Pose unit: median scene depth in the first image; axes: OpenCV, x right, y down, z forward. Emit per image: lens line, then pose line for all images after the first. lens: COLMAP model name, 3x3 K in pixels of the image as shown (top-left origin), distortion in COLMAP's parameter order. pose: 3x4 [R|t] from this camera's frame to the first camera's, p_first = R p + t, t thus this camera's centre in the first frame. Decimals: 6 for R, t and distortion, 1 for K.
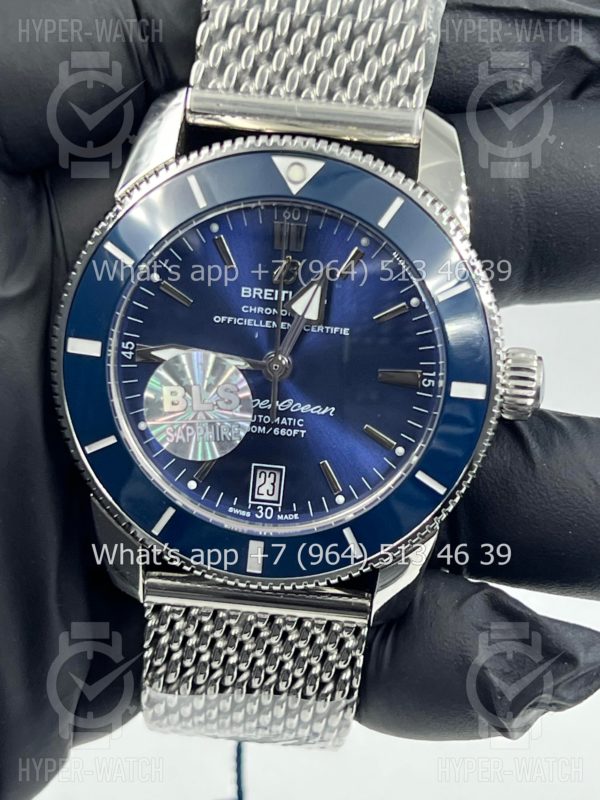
lens RADIAL K [[1899.3, 0, 300.3], [0, 1899.3, 406.1], [0, 0, 1]] dist [0.201519, 0.000000]
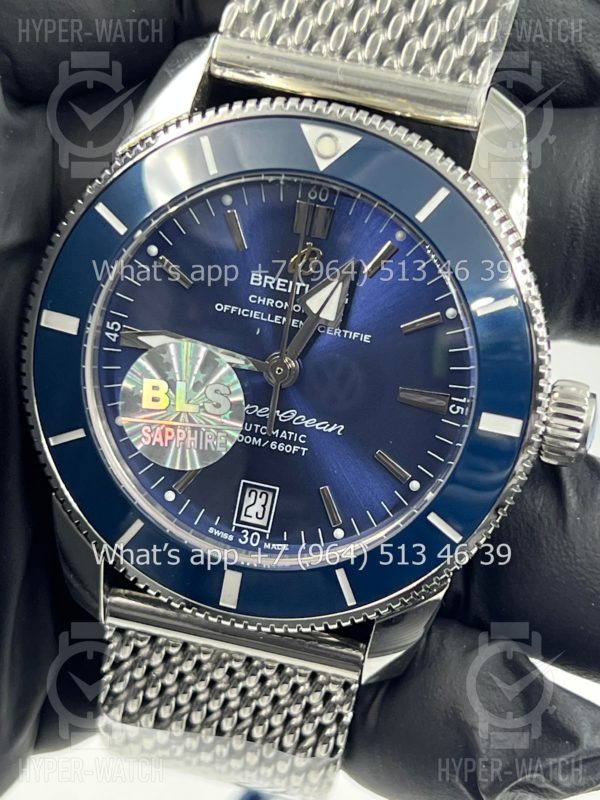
lens RADIAL K [[1899.3, 0, 298.0], [0, 1899.3, 401.5], [0, 0, 1]] dist [0.201519, 0.000000]
pose [[0.991435, 0.113771, -0.064128, 0.051056], [-0.113271, 0.993499, 0.011390, -0.017368], [0.065007, -0.004029, 0.997877, 0.149722]]
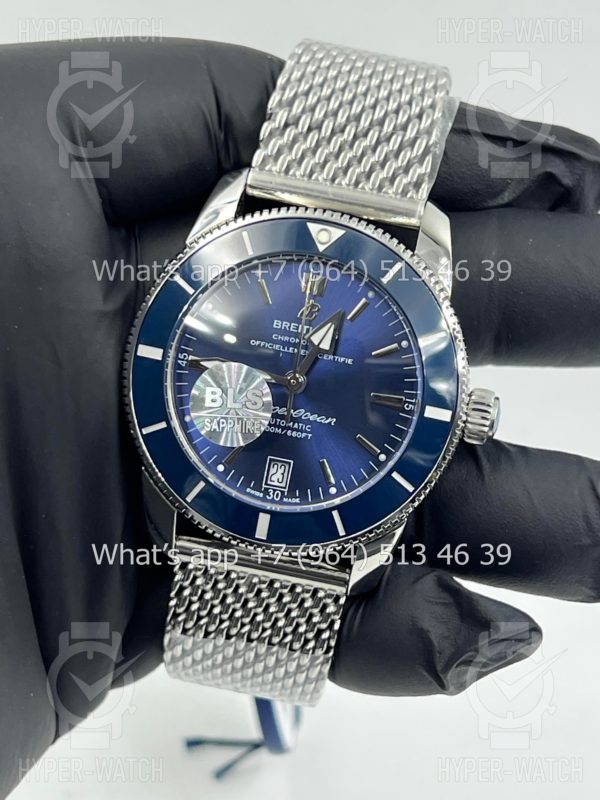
lens RADIAL K [[1899.3, 0, 301.1], [0, 1899.3, 395.0], [0, 0, 1]] dist [0.201519, 0.000000]
pose [[0.994193, 0.100577, -0.038261, 0.042684], [-0.103682, 0.990494, -0.090401, 0.104573], [0.028805, 0.093843, 0.995170, -0.296043]]
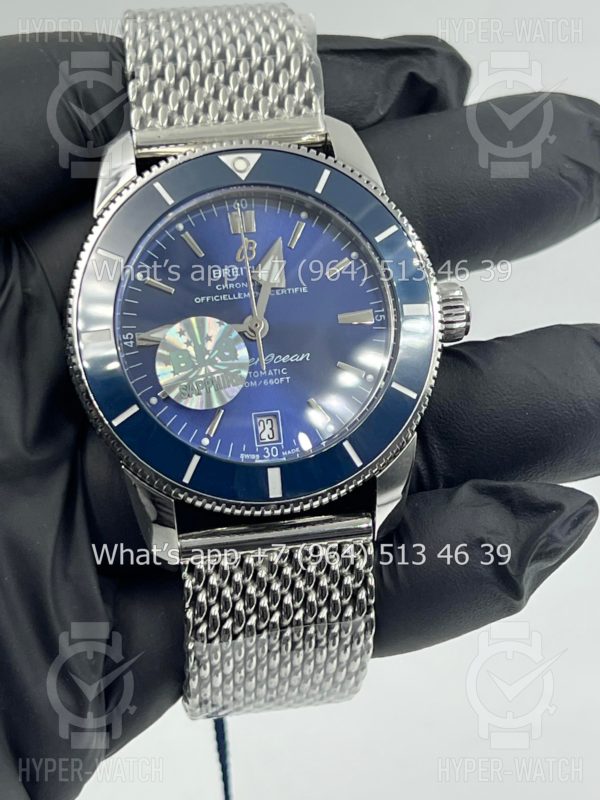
lens RADIAL K [[1899.3, 0, 306.6], [0, 1899.3, 405.7], [0, 0, 1]] dist [0.201519, 0.000000]
pose [[0.963229, -0.188067, 0.191887, -0.218901], [0.230153, 0.946043, -0.228106, 0.303984], [-0.138634, 0.263882, 0.954540, -0.129648]]
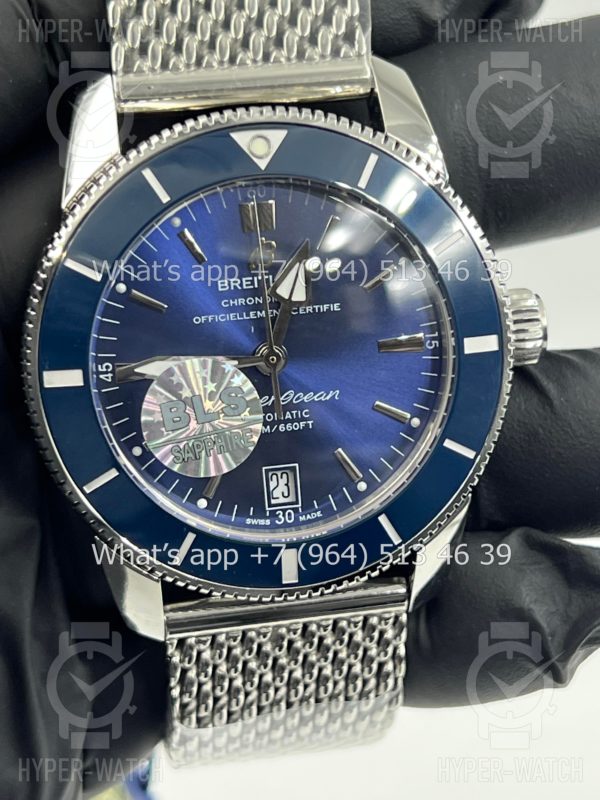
lens RADIAL K [[1899.3, 0, 300.0], [0, 1899.3, 402.8], [0, 0, 1]] dist [0.201519, 0.000000]
pose [[0.967194, -0.197165, 0.160192, -0.149832], [0.194070, 0.980367, 0.034898, -0.029186], [-0.163928, -0.002665, 0.986469, 0.090918]]
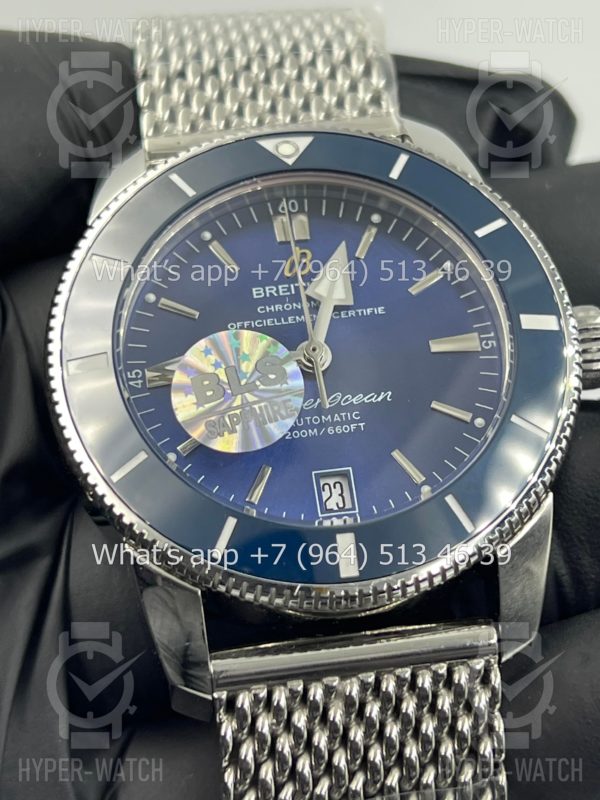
lens RADIAL K [[1899.3, 0, 301.1], [0, 1899.3, 400.1], [0, 0, 1]] dist [0.201519, 0.000000]
pose [[0.966471, -0.167903, 0.194274, -0.184854], [0.244918, 0.830044, -0.501041, 0.416637], [-0.077129, 0.531822, 0.843336, 0.295280]]
